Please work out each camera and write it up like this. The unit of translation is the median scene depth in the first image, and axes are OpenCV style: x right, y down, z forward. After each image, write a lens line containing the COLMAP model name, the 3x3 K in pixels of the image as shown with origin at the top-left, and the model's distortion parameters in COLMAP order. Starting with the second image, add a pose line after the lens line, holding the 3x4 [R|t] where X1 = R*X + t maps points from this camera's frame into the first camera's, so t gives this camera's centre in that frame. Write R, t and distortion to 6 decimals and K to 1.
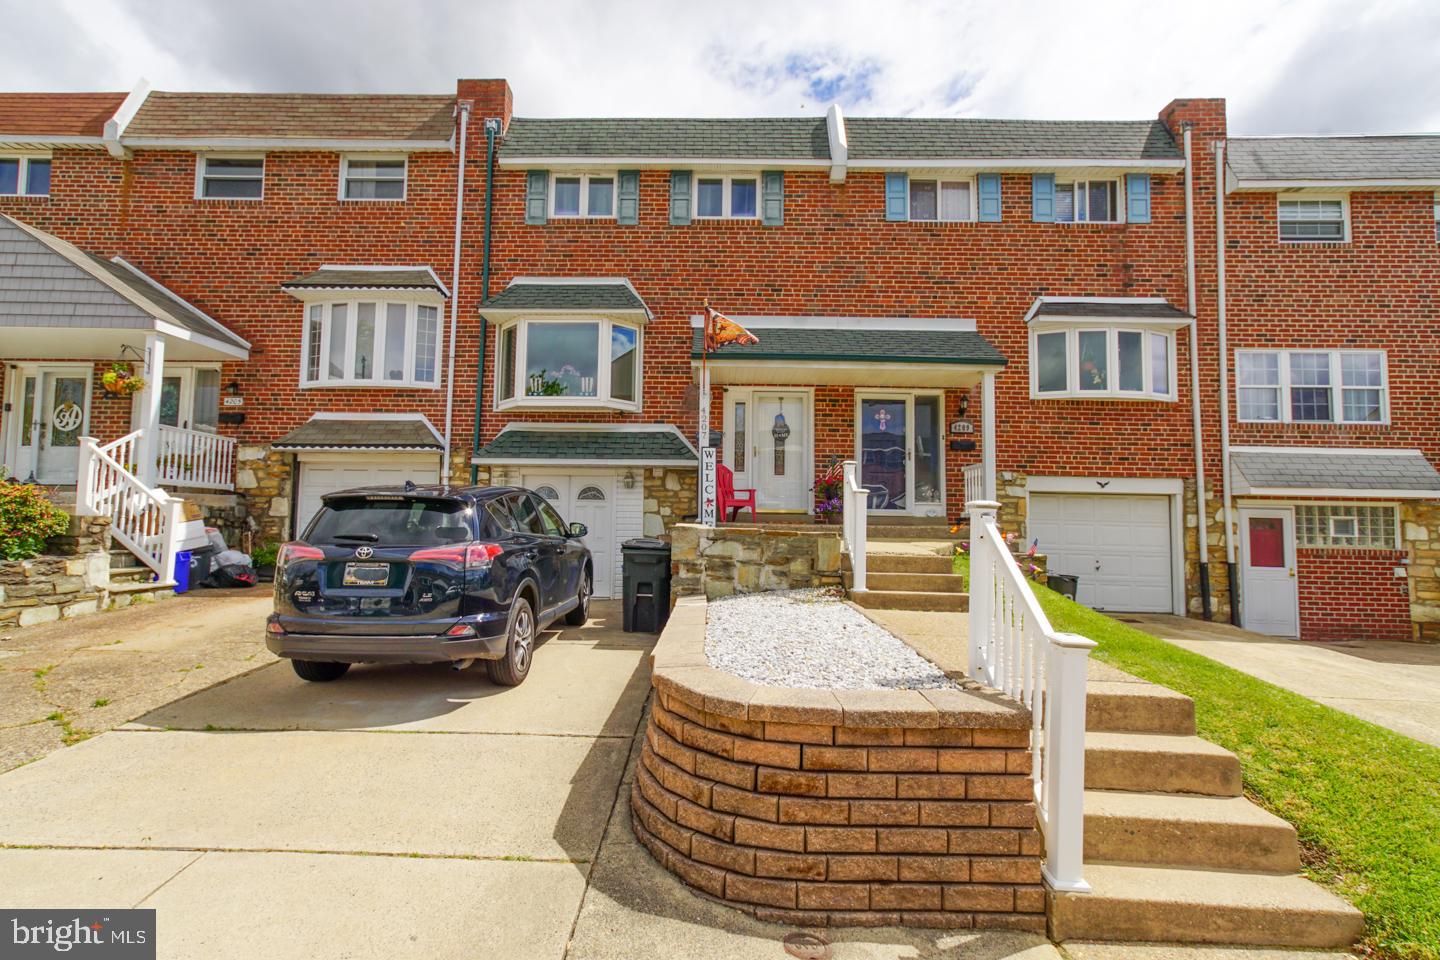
lens RADIAL K [[669.5, 0, 716.5], [0, 669.5, 489.8], [0, 0, 1]] dist [-0.032407, 0.028486]
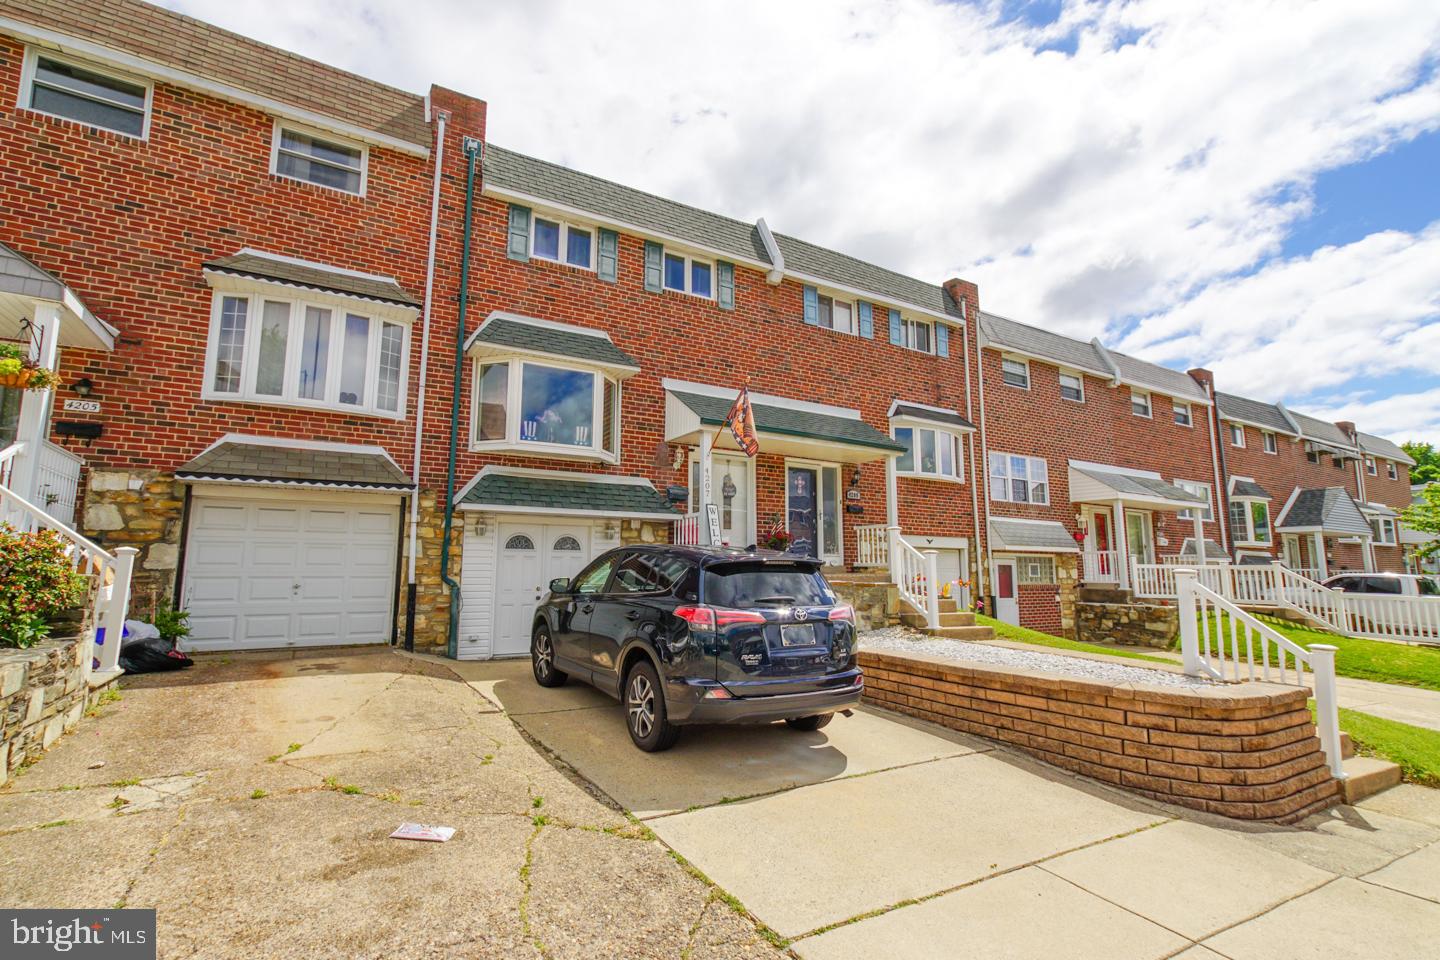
lens RADIAL K [[690.5, 0, 710.4], [0, 690.5, 473.5], [0, 0, 1]] dist [-0.035457, 0.025850]
pose [[0.845190, 0.064926, 0.530508, -0.551202], [-0.025739, 0.996387, -0.080936, -0.020311], [-0.533846, 0.054752, 0.843807, 0.035524]]
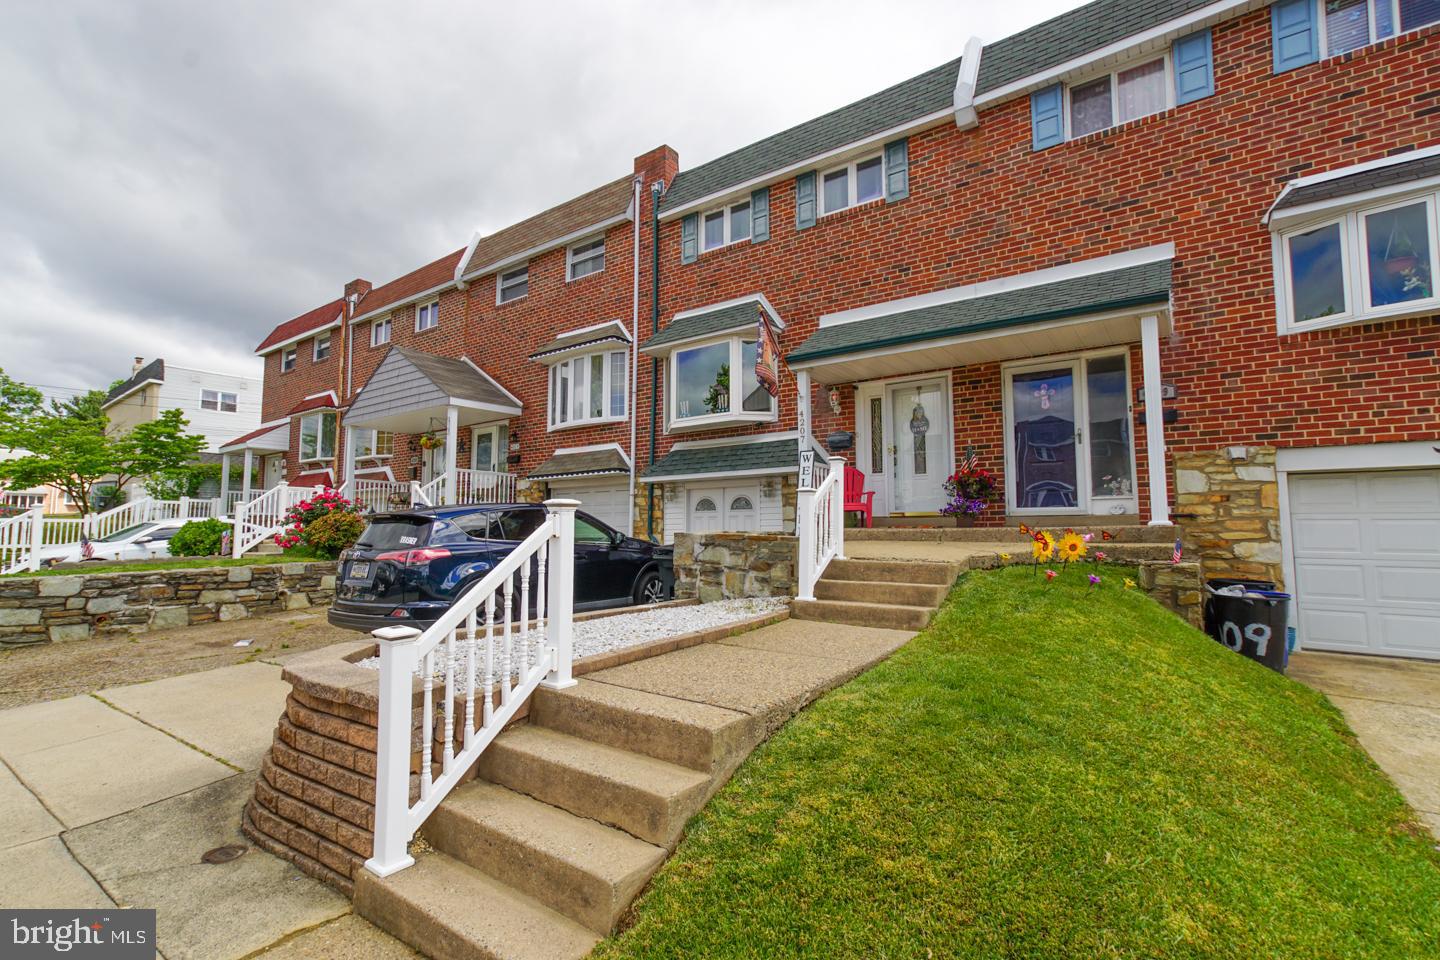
lens RADIAL K [[674.4, 0, 695.7], [0, 674.4, 483.4], [0, 0, 1]] dist [-0.020554, 0.025274]
pose [[0.811155, -0.060095, -0.581736, 0.374467], [0.046061, 0.998181, -0.038888, 0.012356], [0.583015, 0.004749, 0.812448, 0.097584]]
